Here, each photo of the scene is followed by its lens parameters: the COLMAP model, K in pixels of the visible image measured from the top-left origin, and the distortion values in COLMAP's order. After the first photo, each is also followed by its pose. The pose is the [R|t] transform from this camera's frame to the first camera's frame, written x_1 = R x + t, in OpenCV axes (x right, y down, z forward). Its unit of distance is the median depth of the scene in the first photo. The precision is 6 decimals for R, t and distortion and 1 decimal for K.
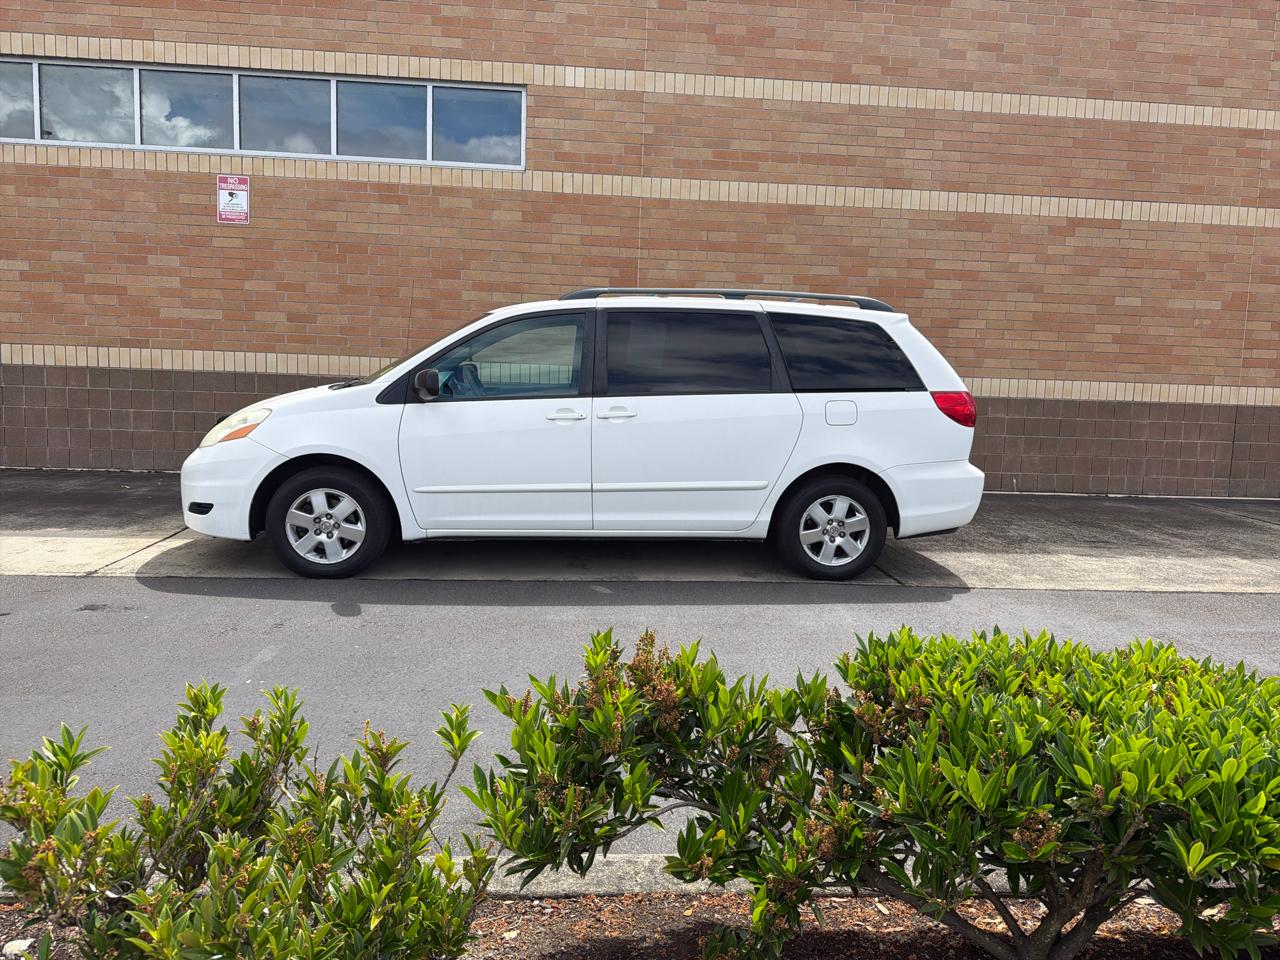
lens RADIAL K [[894.1, 0, 640.0], [0, 894.1, 480.0], [0, 0, 1]] dist [0.068529, -0.089791]
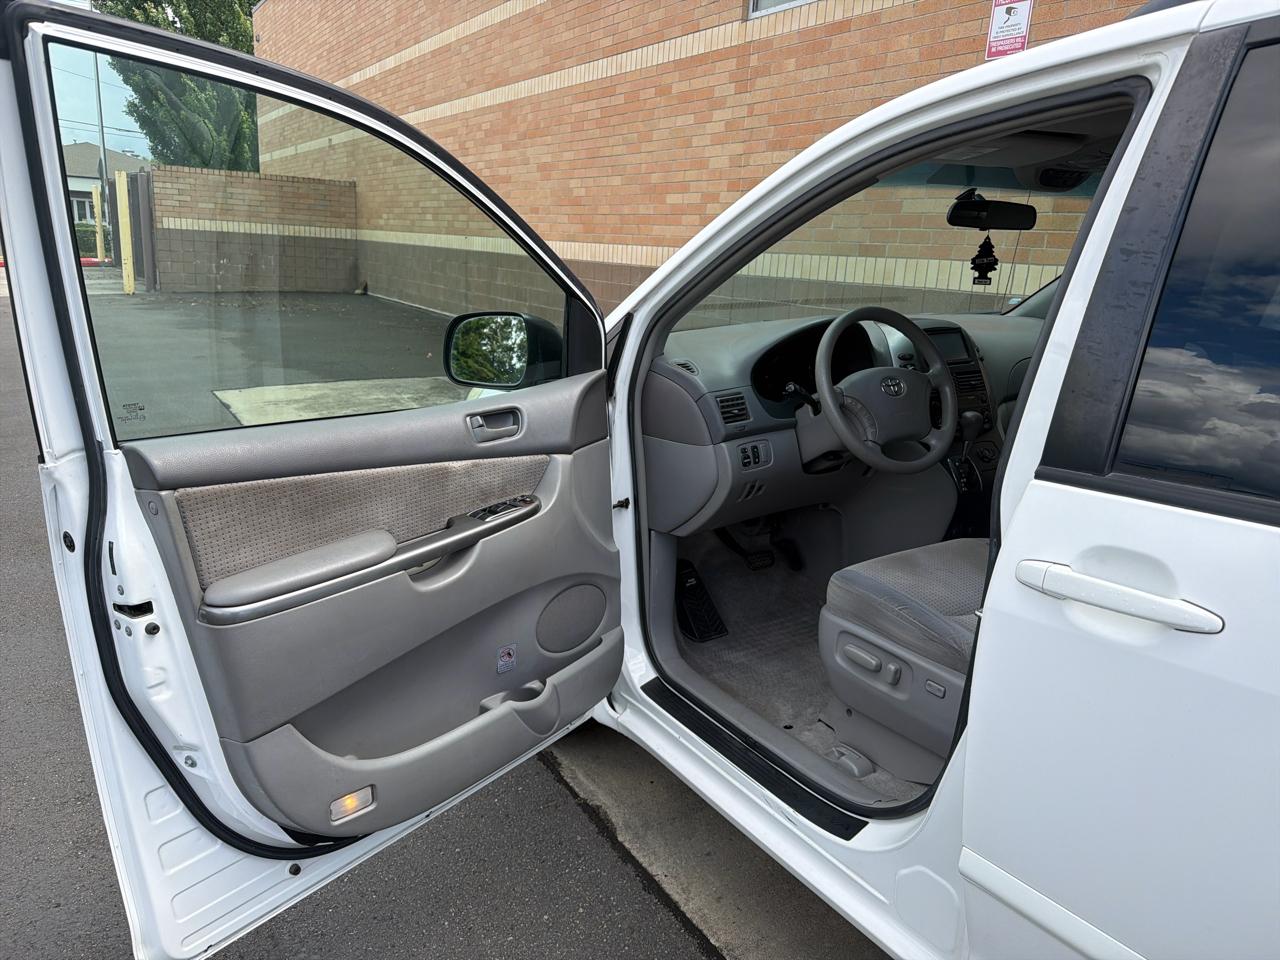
lens RADIAL K [[910.7, 0, 640.0], [0, 910.7, 480.0], [0, 0, 1]] dist [0.007080, -0.007675]
pose [[0.462594, 0.211534, -0.860965, 0.050710], [-0.128120, 0.976875, 0.171174, -0.067103], [0.877264, 0.031123, 0.478998, 0.461576]]
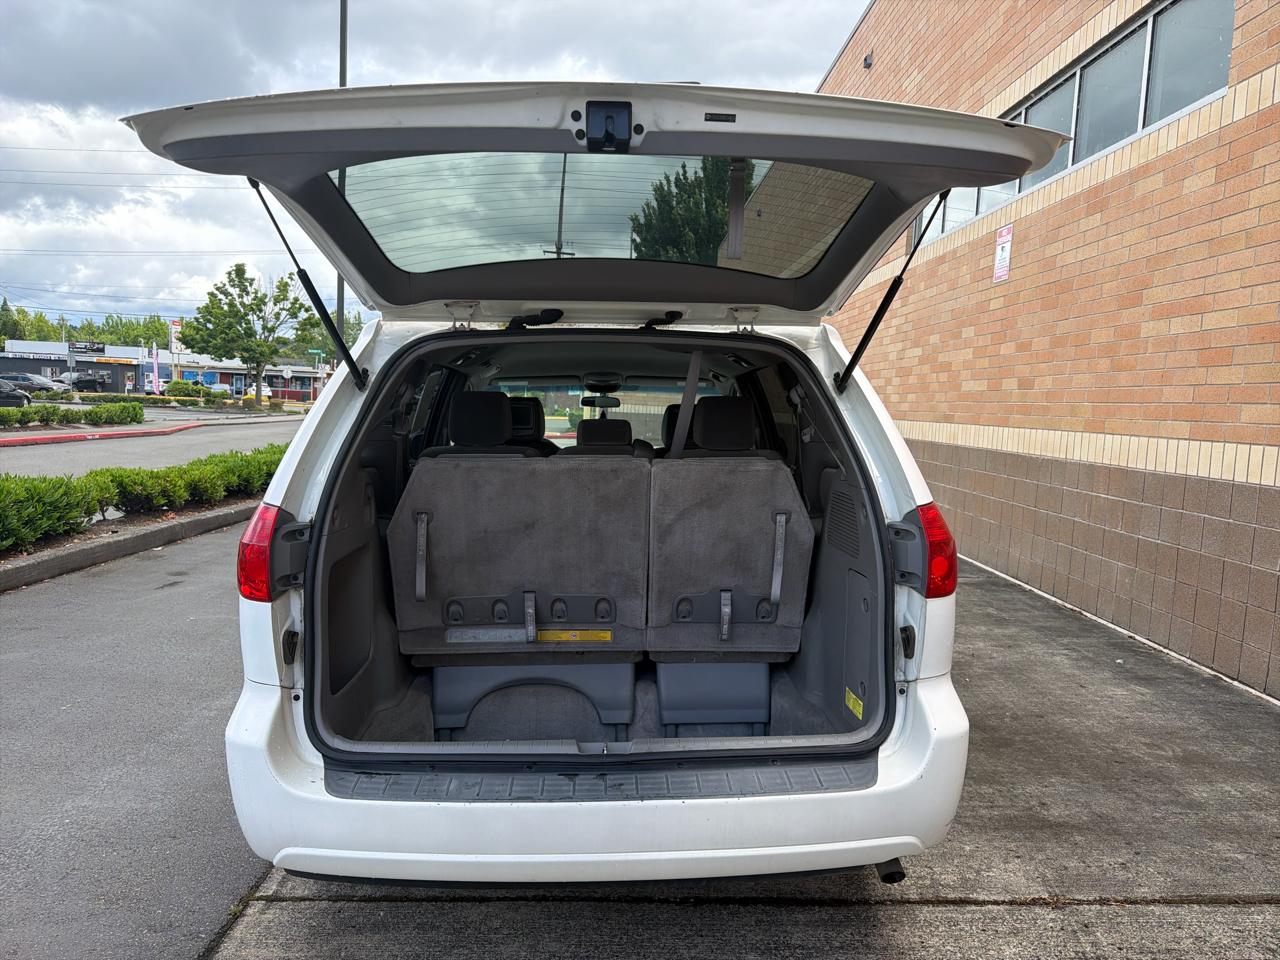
lens RADIAL K [[912.6, 0, 640.0], [0, 912.6, 480.0], [0, 0, 1]] dist [-0.008886, -0.003142]
pose [[-0.049876, 0.051282, -0.997438, 0.445448], [-0.144429, 0.987813, 0.058009, -0.092325], [0.988257, 0.146952, -0.041862, 0.705995]]
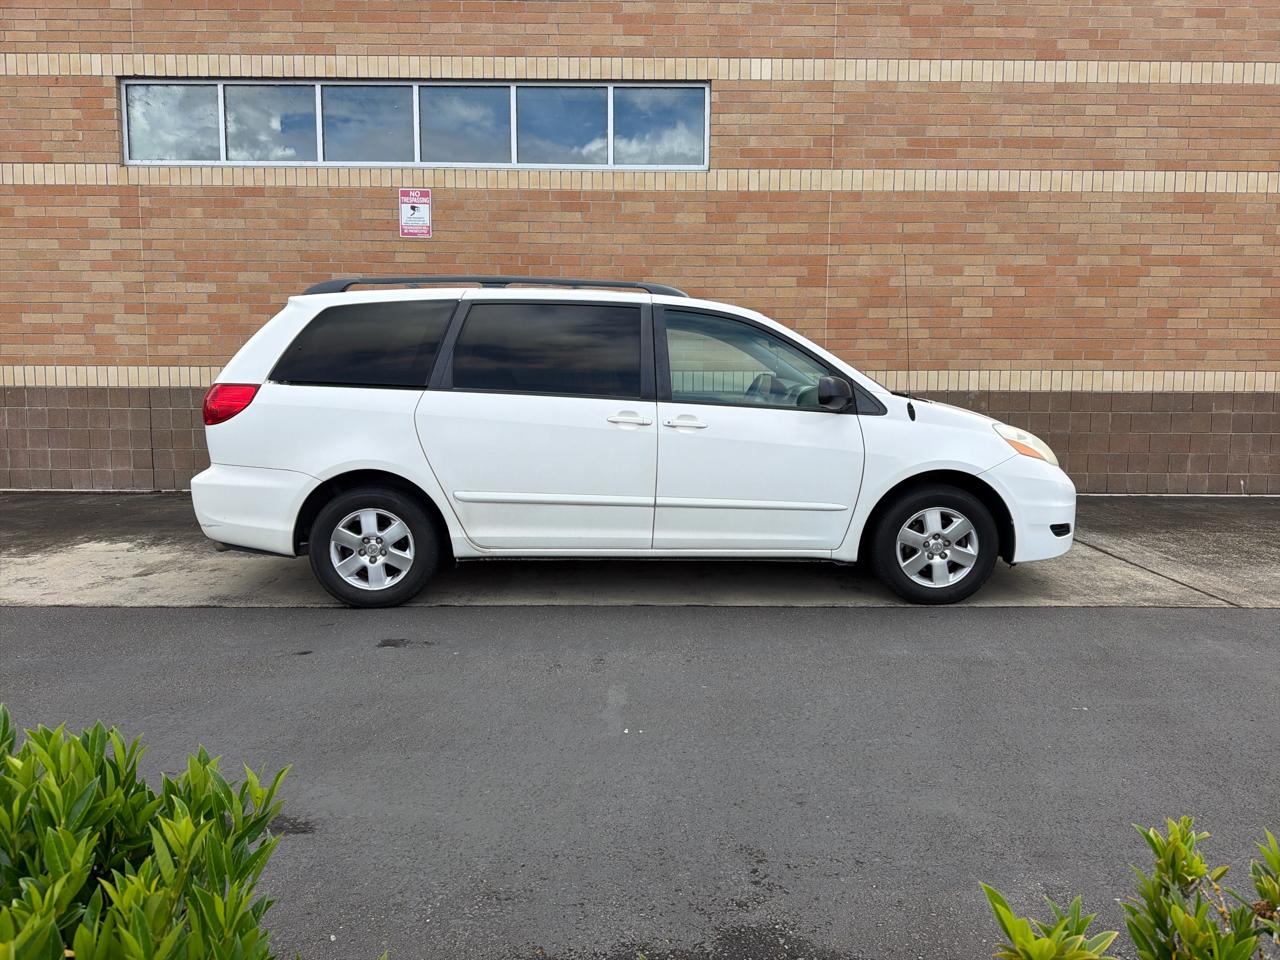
lens RADIAL K [[897.9, 0, 643.5], [0, 897.9, 483.6], [0, 0, 1]] dist [0.038758, -0.036759]
pose [[0.997281, -0.021239, -0.070561, -0.136374], [0.021087, 0.999773, -0.002899, -0.008380], [0.070607, 0.001404, 0.997503, 0.038978]]
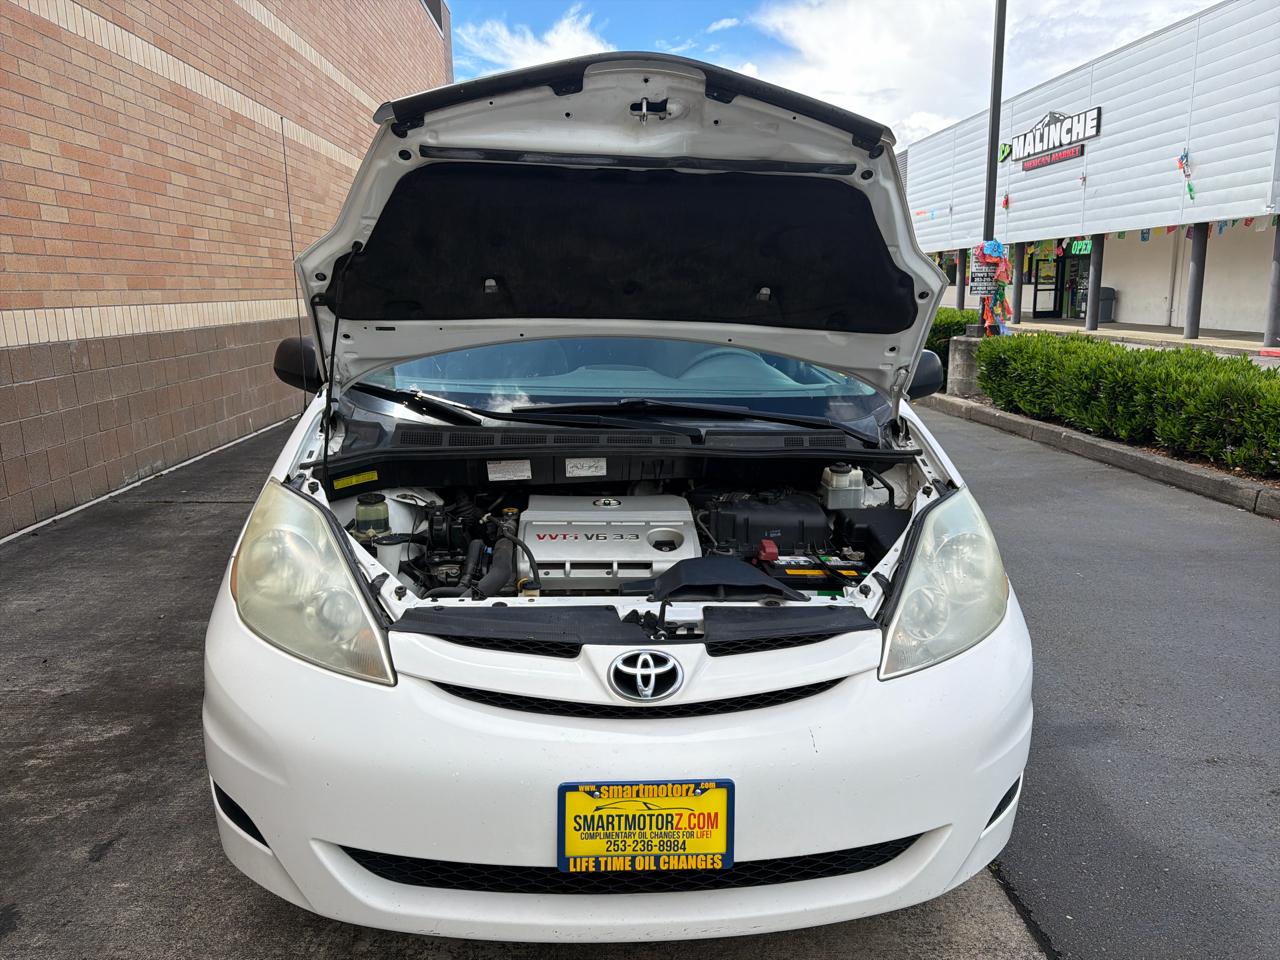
lens RADIAL K [[904.5, 0, 647.0], [0, 904.5, 482.0], [0, 0, 1]] dist [0.006073, -0.014269]
pose [[0.018435, -0.243623, 0.969695, -0.466580], [0.118617, 0.963543, 0.239822, -0.112760], [-0.992769, 0.110601, 0.046660, 0.631311]]
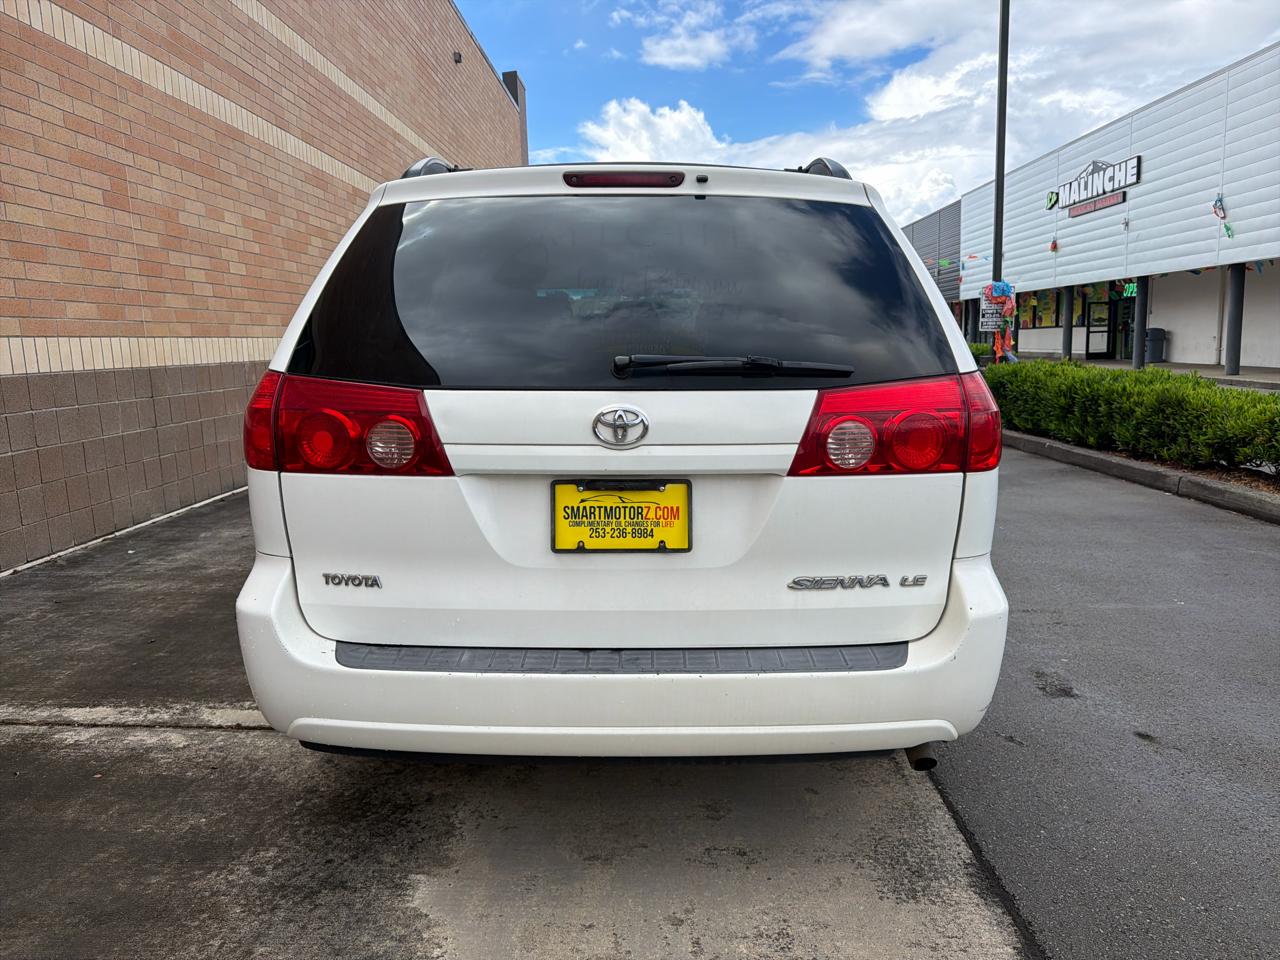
lens RADIAL K [[910.7, 0, 640.0], [0, 910.7, 480.0], [0, 0, 1]] dist [0.007080, -0.007675]
pose [[0.097629, -0.186762, 0.977542, -0.649139], [0.130862, 0.976115, 0.173420, -0.096286], [-0.986582, 0.110993, 0.119738, 0.597258]]
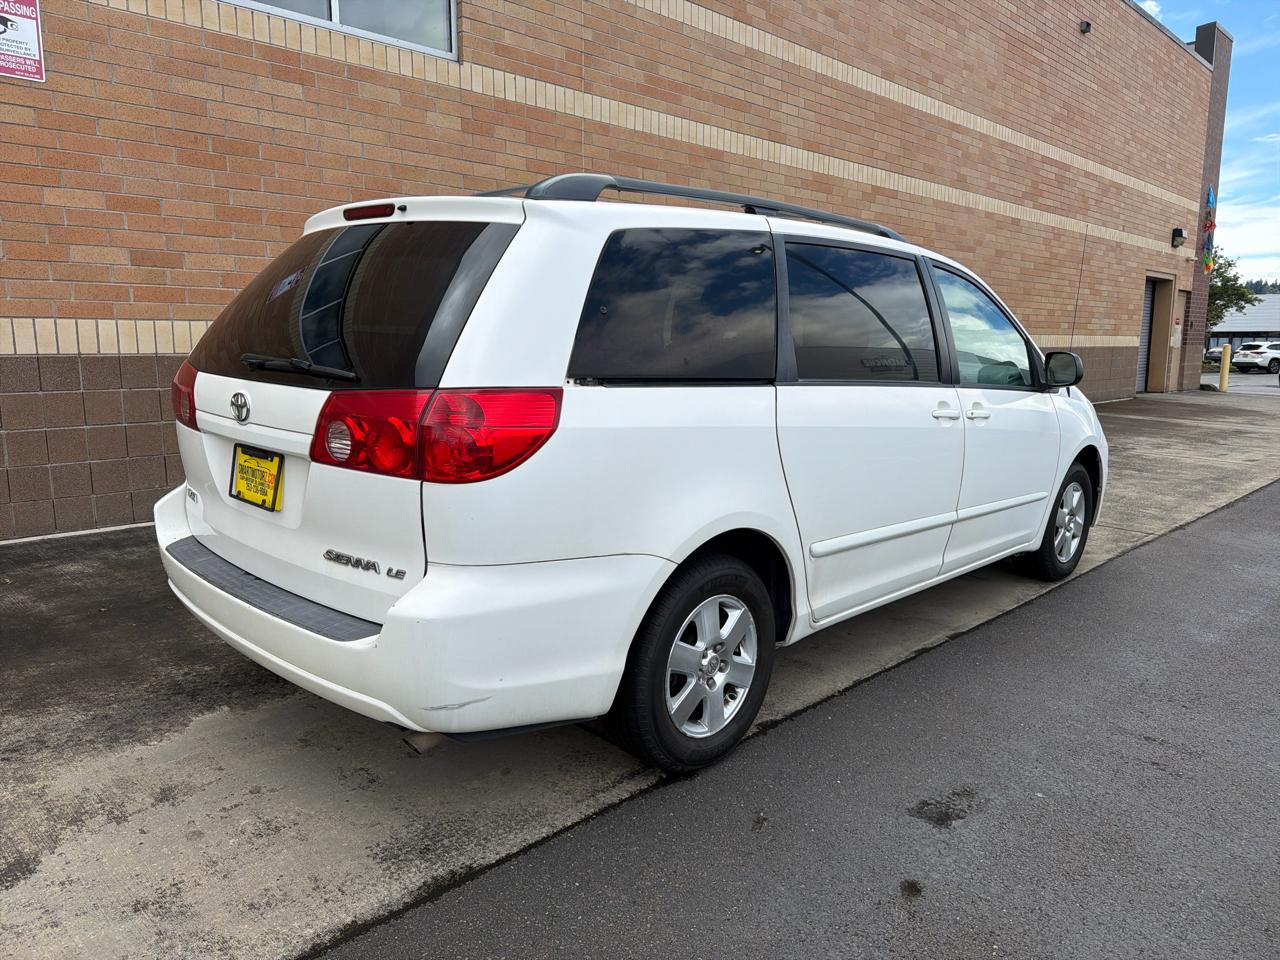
lens RADIAL K [[905.9, 0, 641.1], [0, 905.9, 484.3], [0, 0, 1]] dist [0.016257, -0.021963]
pose [[0.757939, -0.131125, 0.639010, -0.531563], [0.083504, 0.991033, 0.104315, -0.068217], [-0.646958, -0.025704, 0.762092, 0.335295]]
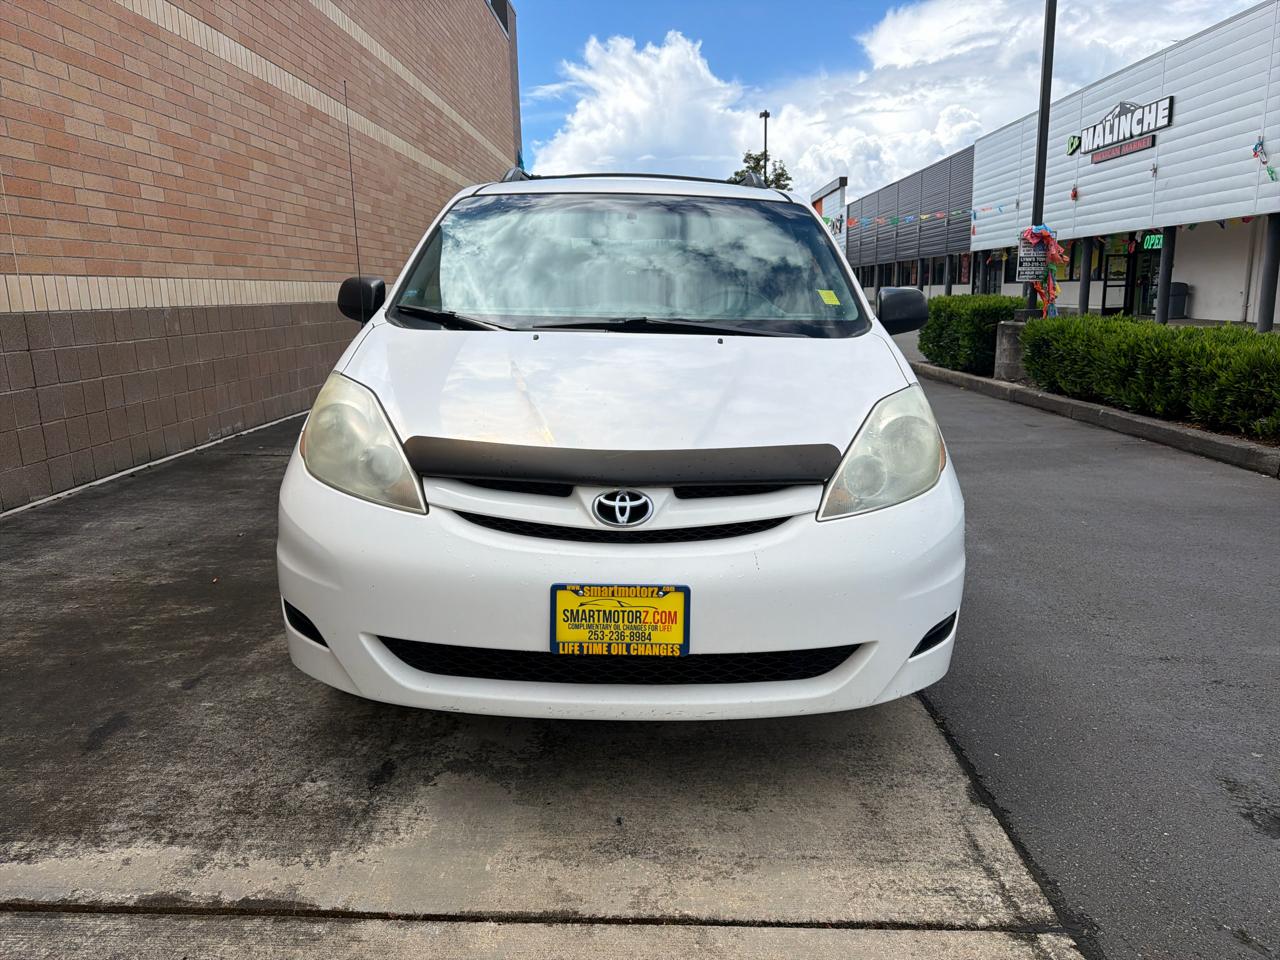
lens RADIAL K [[905.9, 0, 641.1], [0, 905.9, 484.3], [0, 0, 1]] dist [0.016257, -0.021963]
pose [[0.093638, -0.241212, 0.965945, -0.517535], [0.121550, 0.965719, 0.229372, -0.088854], [-0.988159, 0.095933, 0.119747, 0.611968]]
